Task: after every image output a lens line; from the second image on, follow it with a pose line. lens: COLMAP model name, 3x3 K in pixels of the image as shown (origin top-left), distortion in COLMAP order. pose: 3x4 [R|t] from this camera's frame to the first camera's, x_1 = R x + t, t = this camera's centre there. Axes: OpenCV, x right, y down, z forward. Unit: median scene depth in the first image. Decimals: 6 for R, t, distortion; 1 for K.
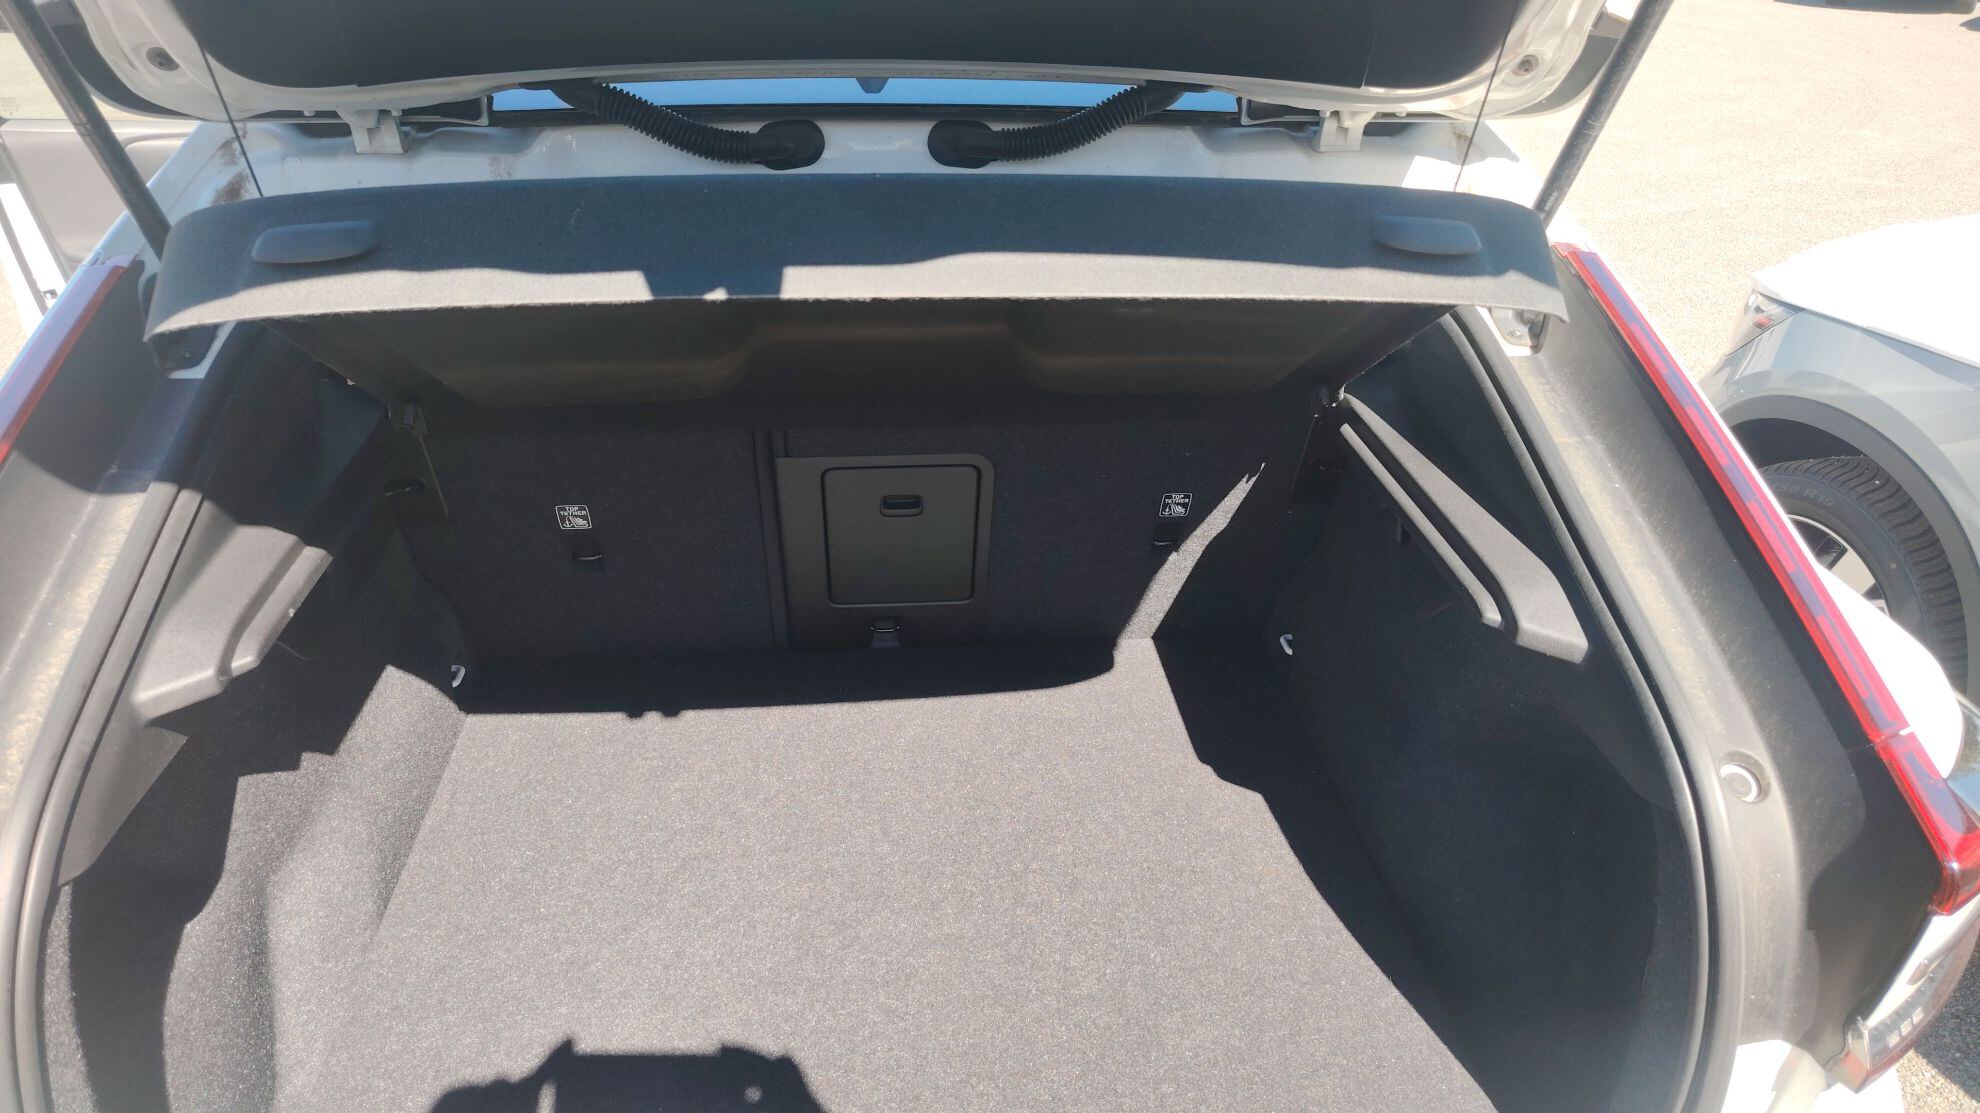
lens RADIAL K [[1454.4, 0, 994.6], [0, 1454.4, 562.2], [0, 0, 1]] dist [0.013205, -0.027145]
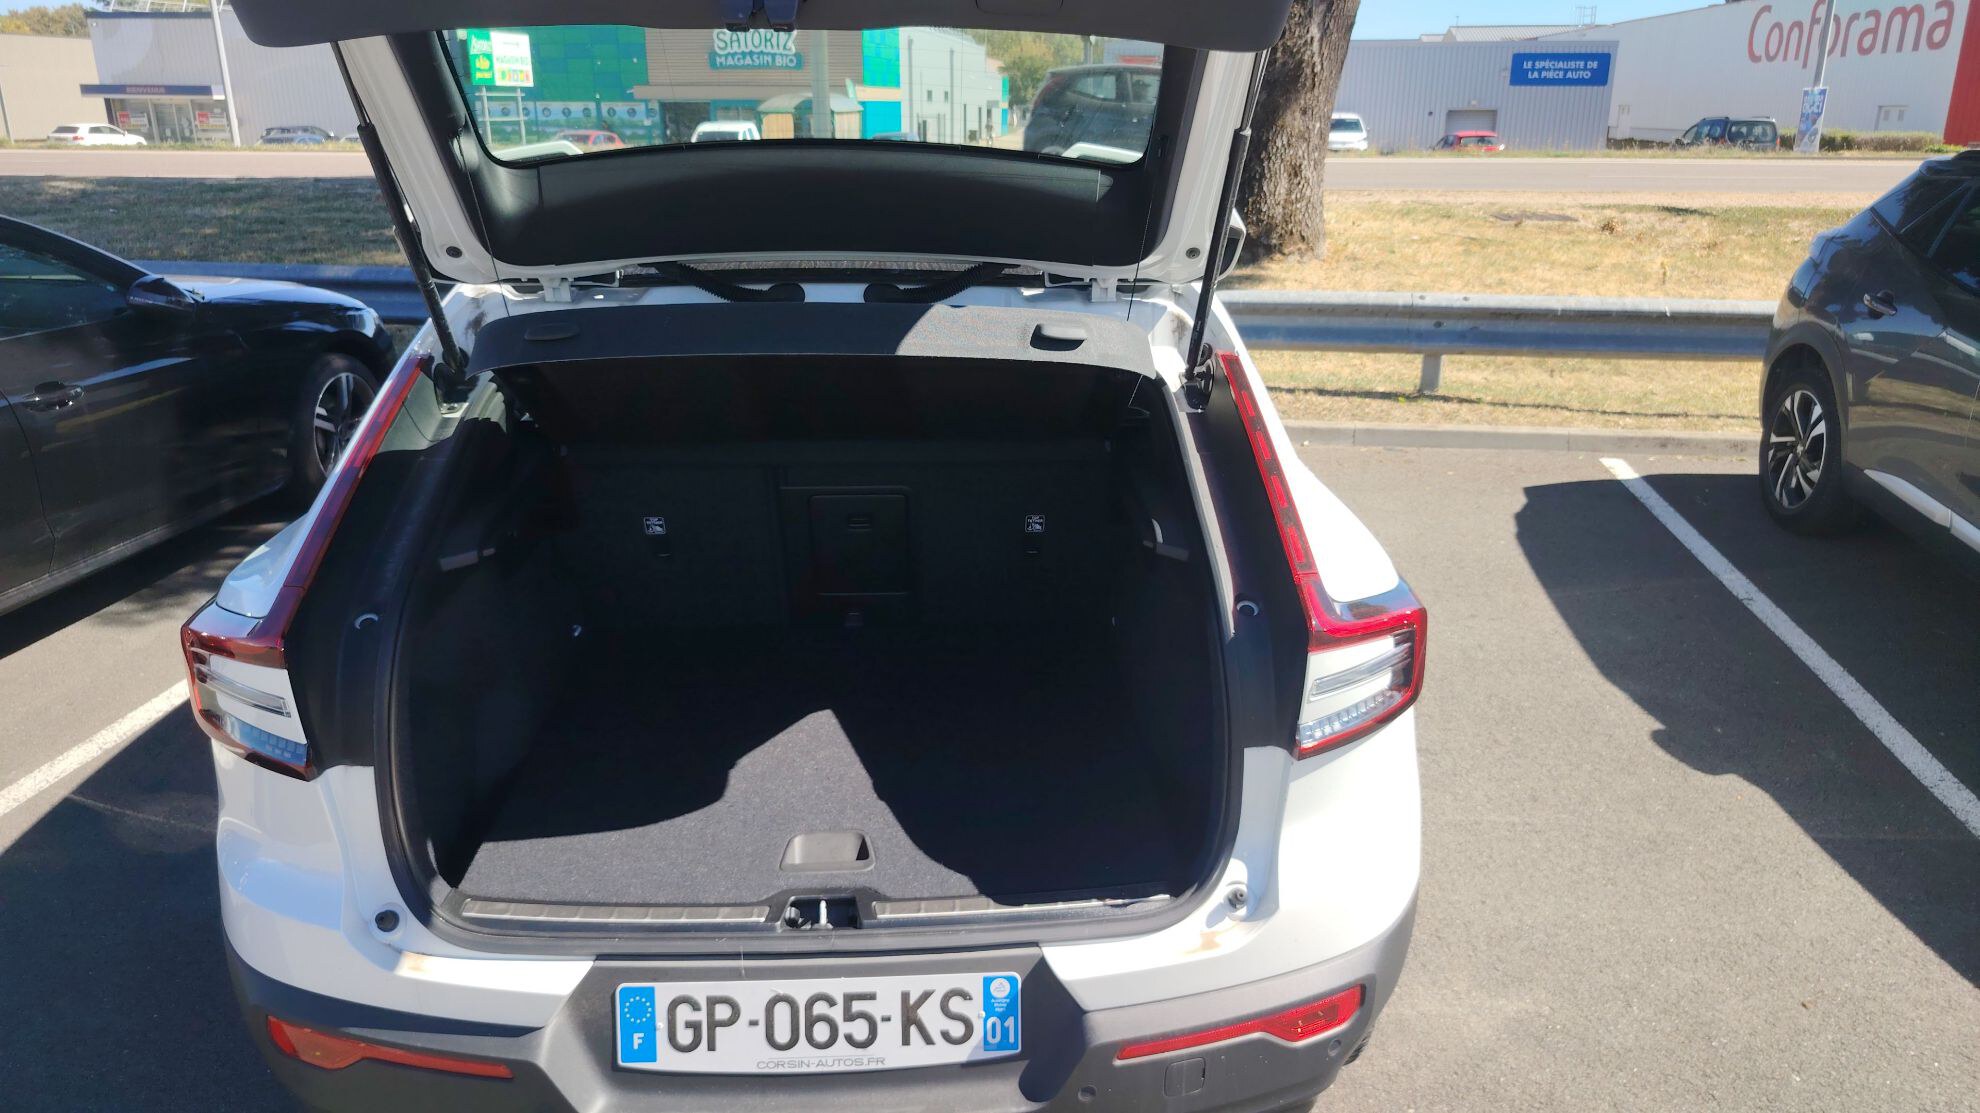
lens RADIAL K [[1454.4, 0, 983.5], [0, 1454.4, 559.2], [0, 0, 1]] dist [0.013205, -0.027145]
pose [[0.998768, 0.007579, -0.049037, 0.196797], [-0.013136, 0.993393, -0.114012, 0.238677], [0.047848, 0.114515, 0.992268, -0.738243]]
